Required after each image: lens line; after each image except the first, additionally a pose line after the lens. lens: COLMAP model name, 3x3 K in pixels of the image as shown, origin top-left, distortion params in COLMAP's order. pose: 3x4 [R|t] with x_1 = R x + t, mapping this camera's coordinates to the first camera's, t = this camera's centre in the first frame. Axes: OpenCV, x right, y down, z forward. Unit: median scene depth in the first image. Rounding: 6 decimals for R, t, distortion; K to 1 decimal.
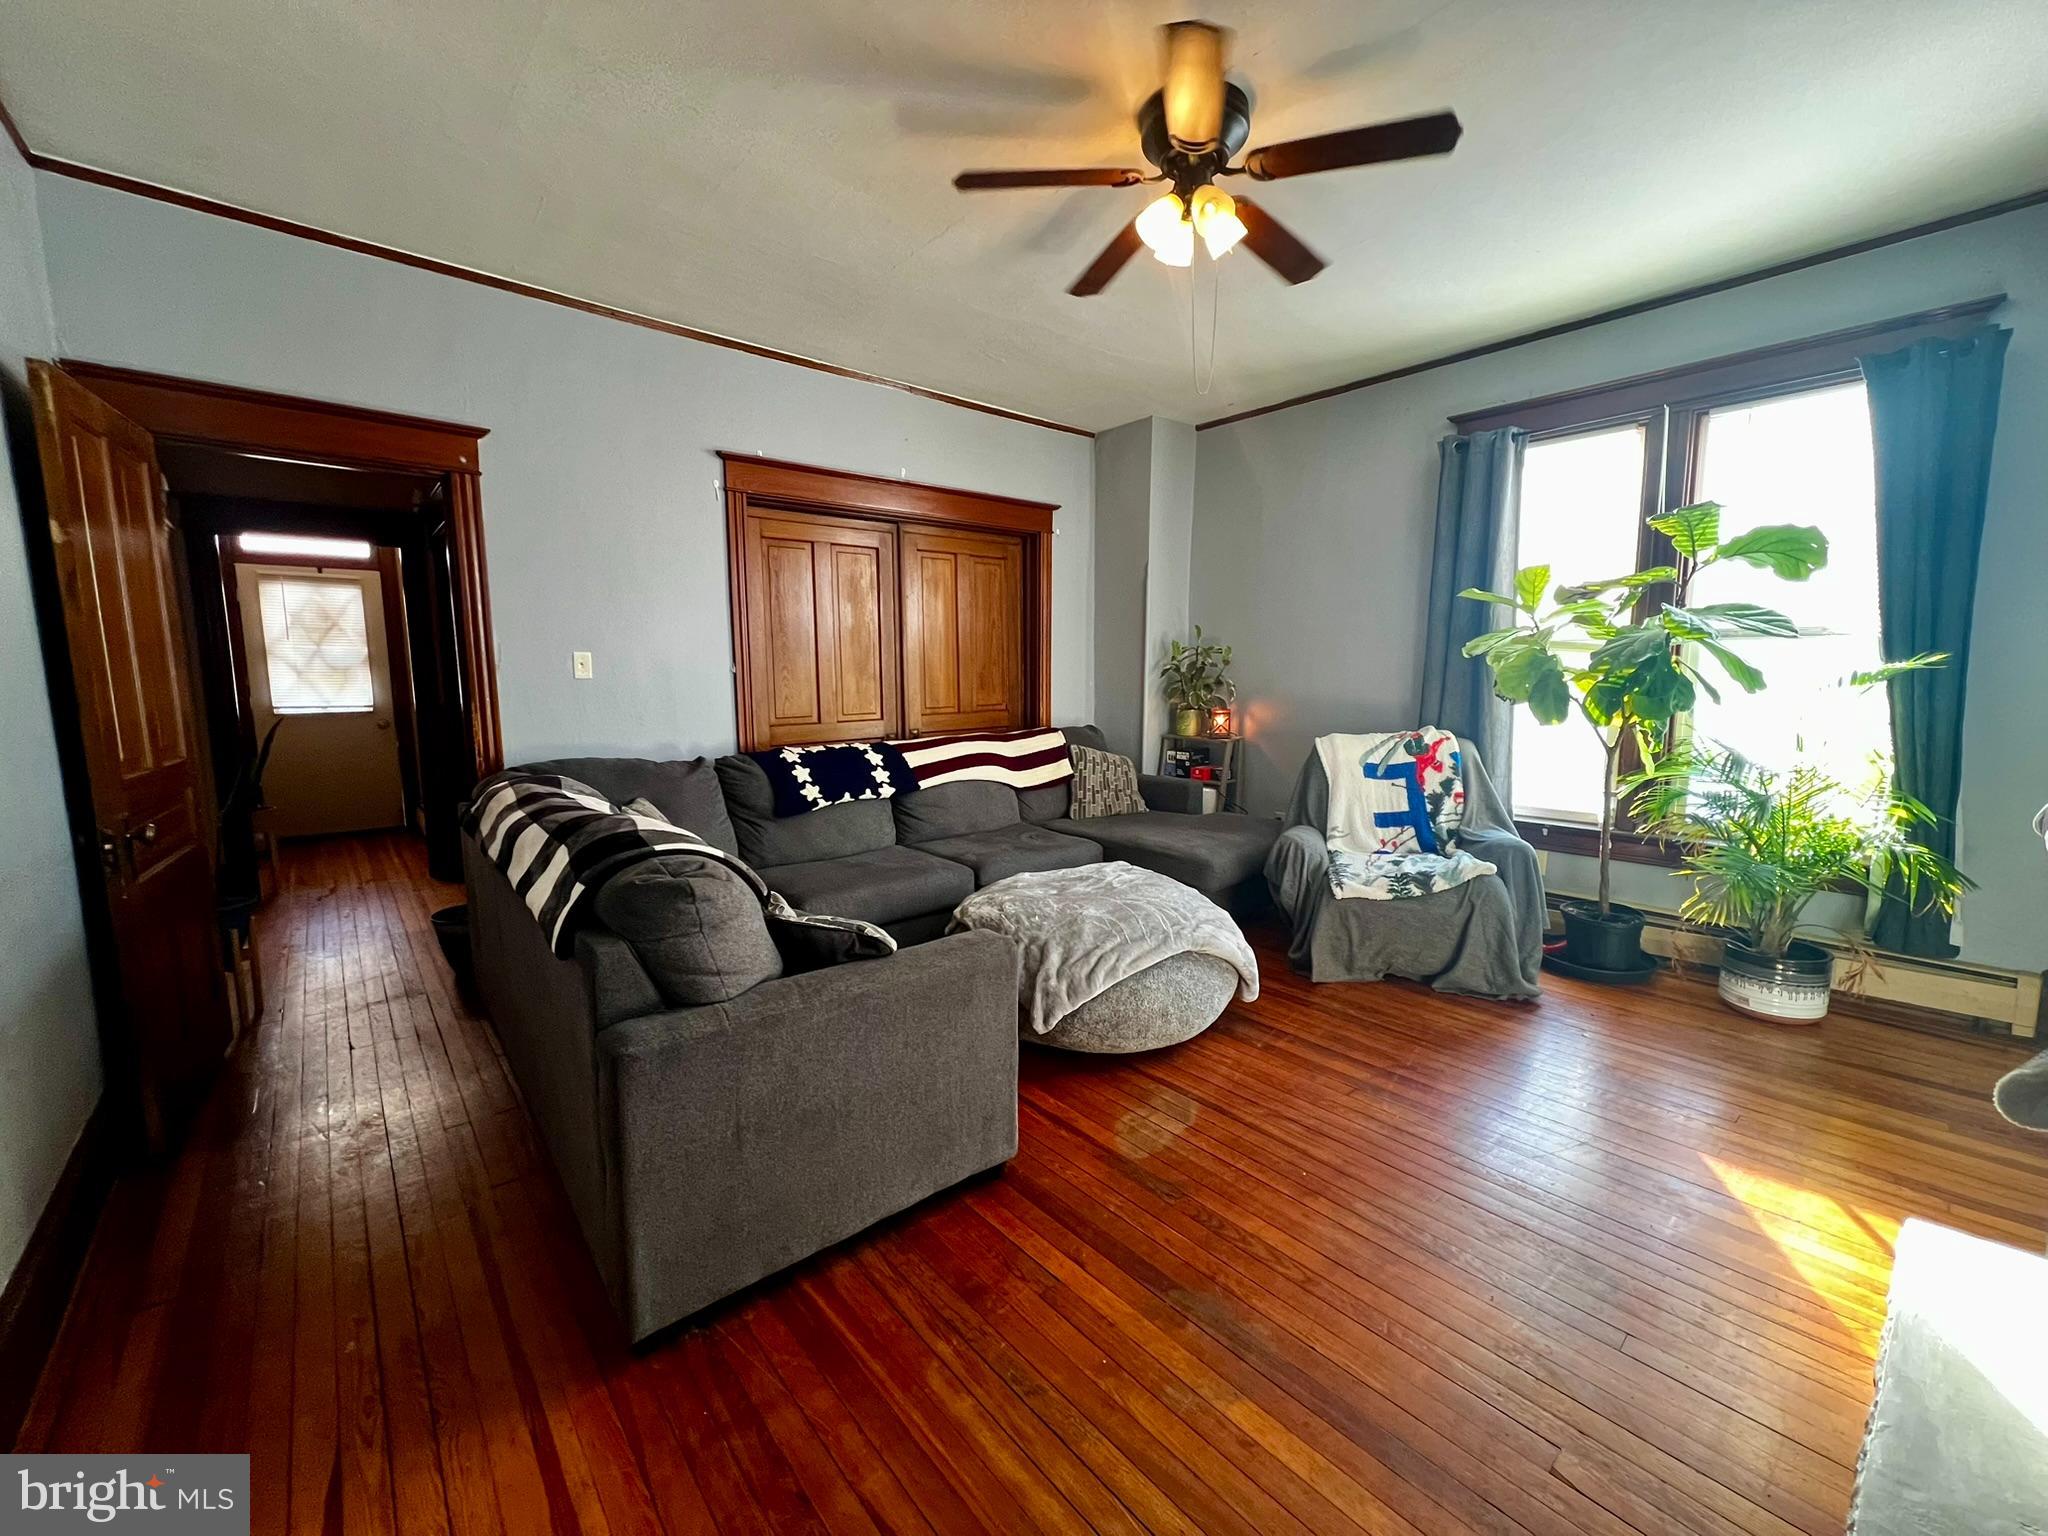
lens RADIAL K [[817.7, 0, 1024.5], [0, 817.7, 765.4], [0, 0, 1]] dist [0.003438, -0.000832]
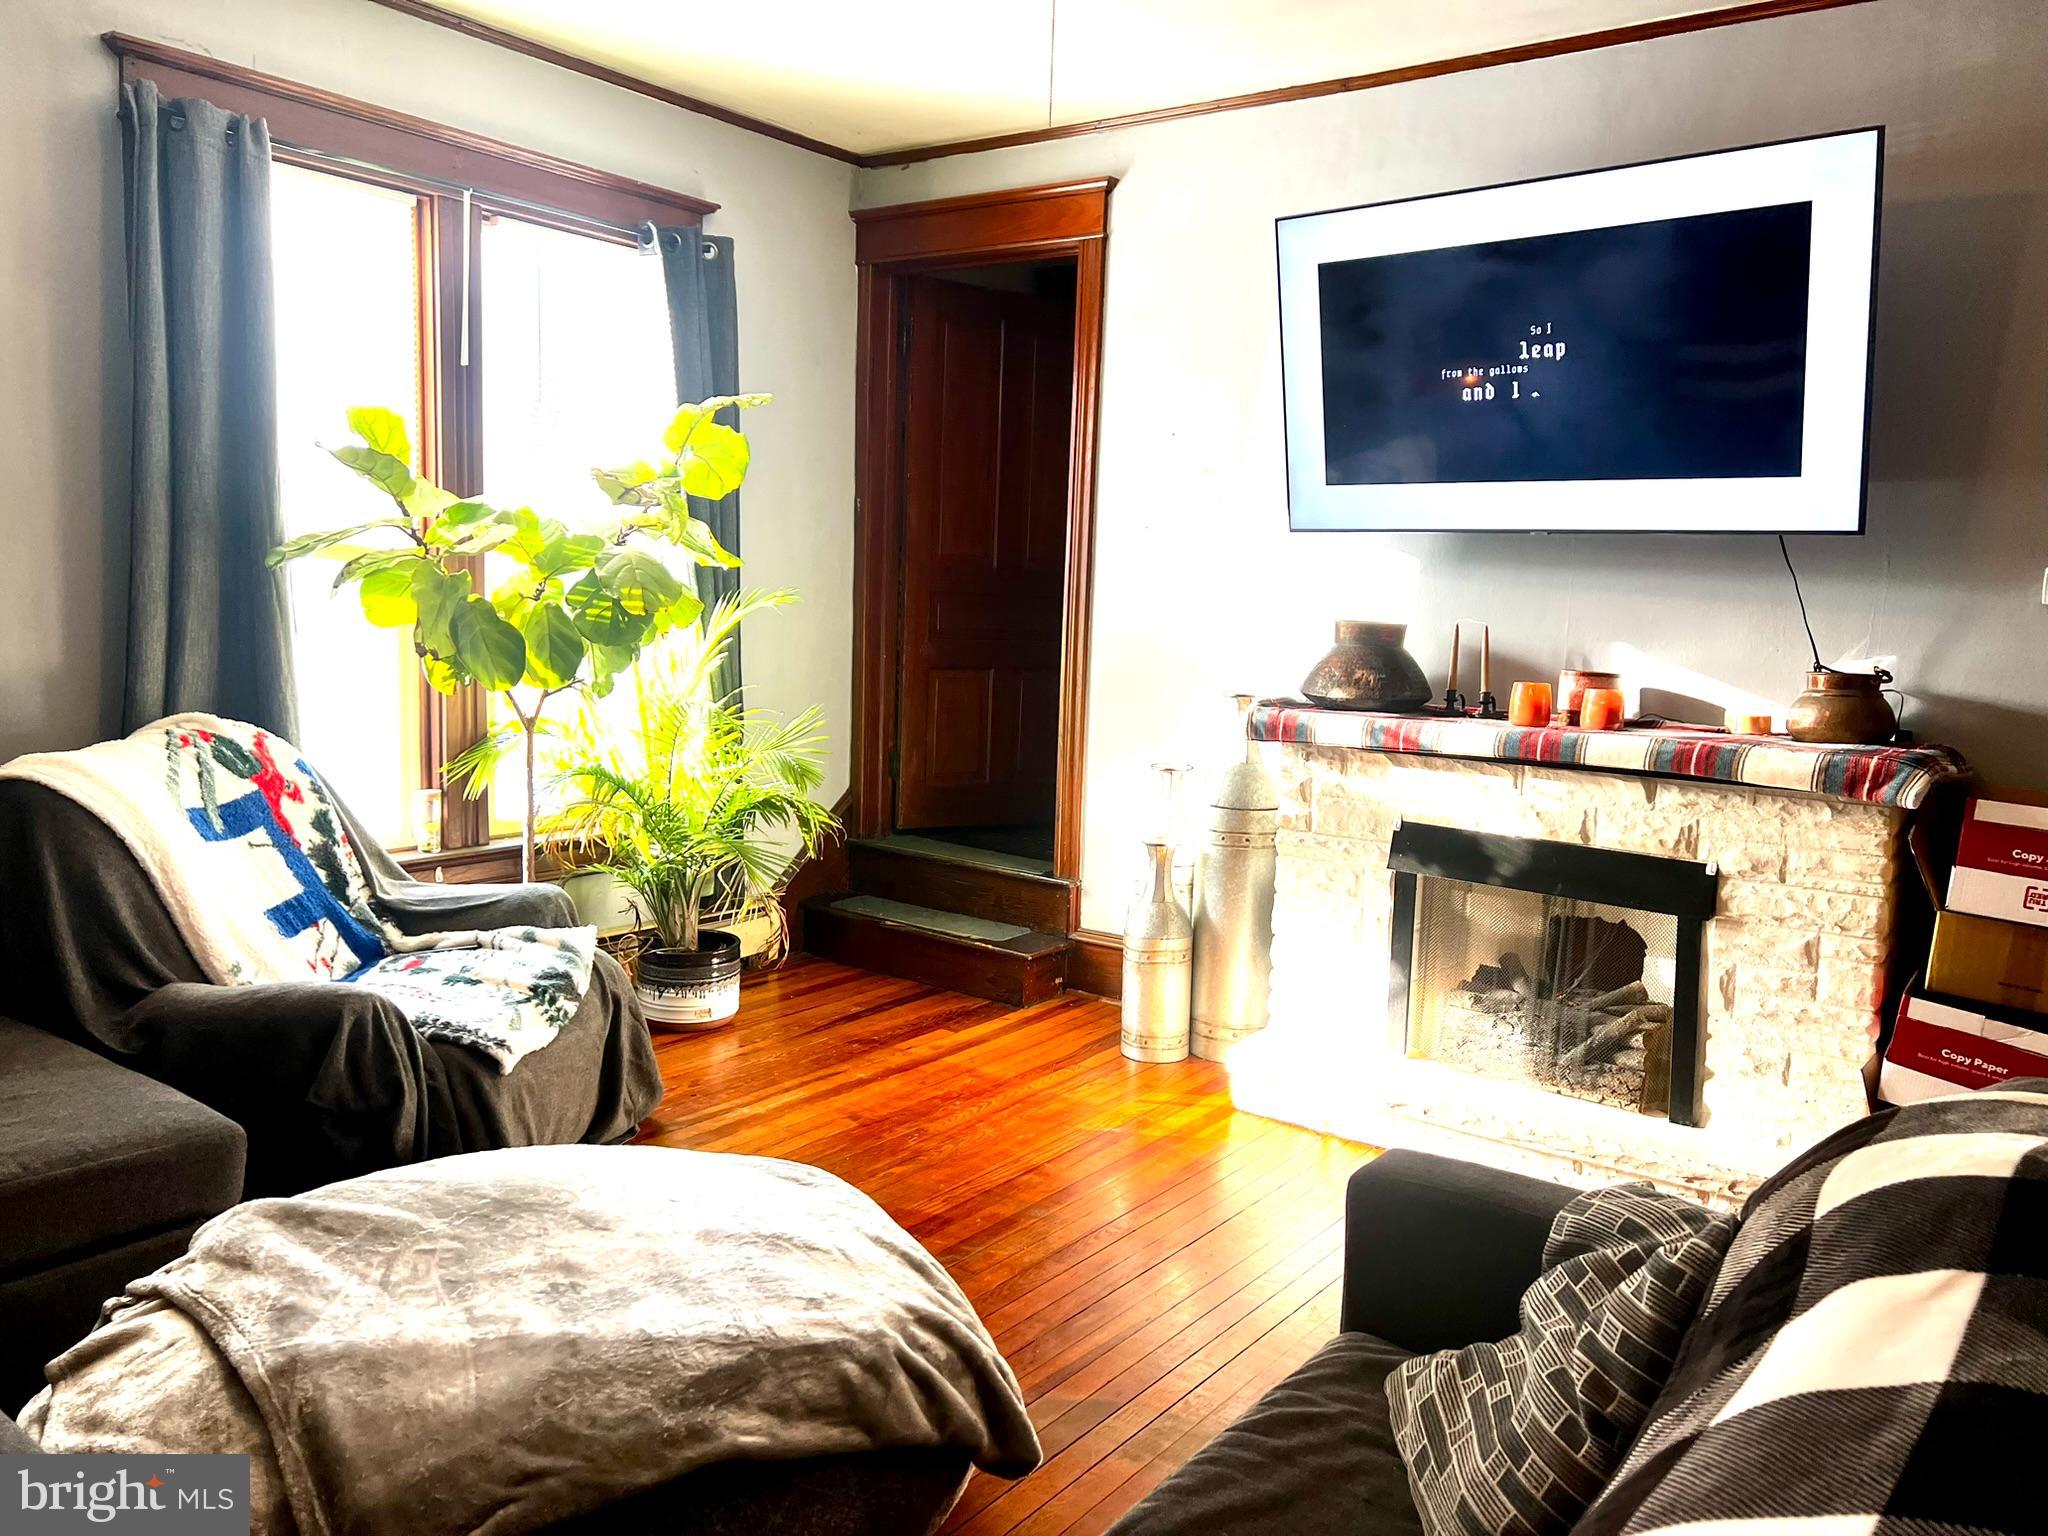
lens RADIAL K [[1540.9, 0, 1024.2], [0, 1540.9, 770.5], [0, 0, 1]] dist [0.004402, 0.001503]
pose [[-0.213839, -0.124071, 0.968958, -0.492258], [0.088770, 0.985330, 0.145758, -0.109082], [-0.972827, 0.117183, -0.199688, 0.764041]]
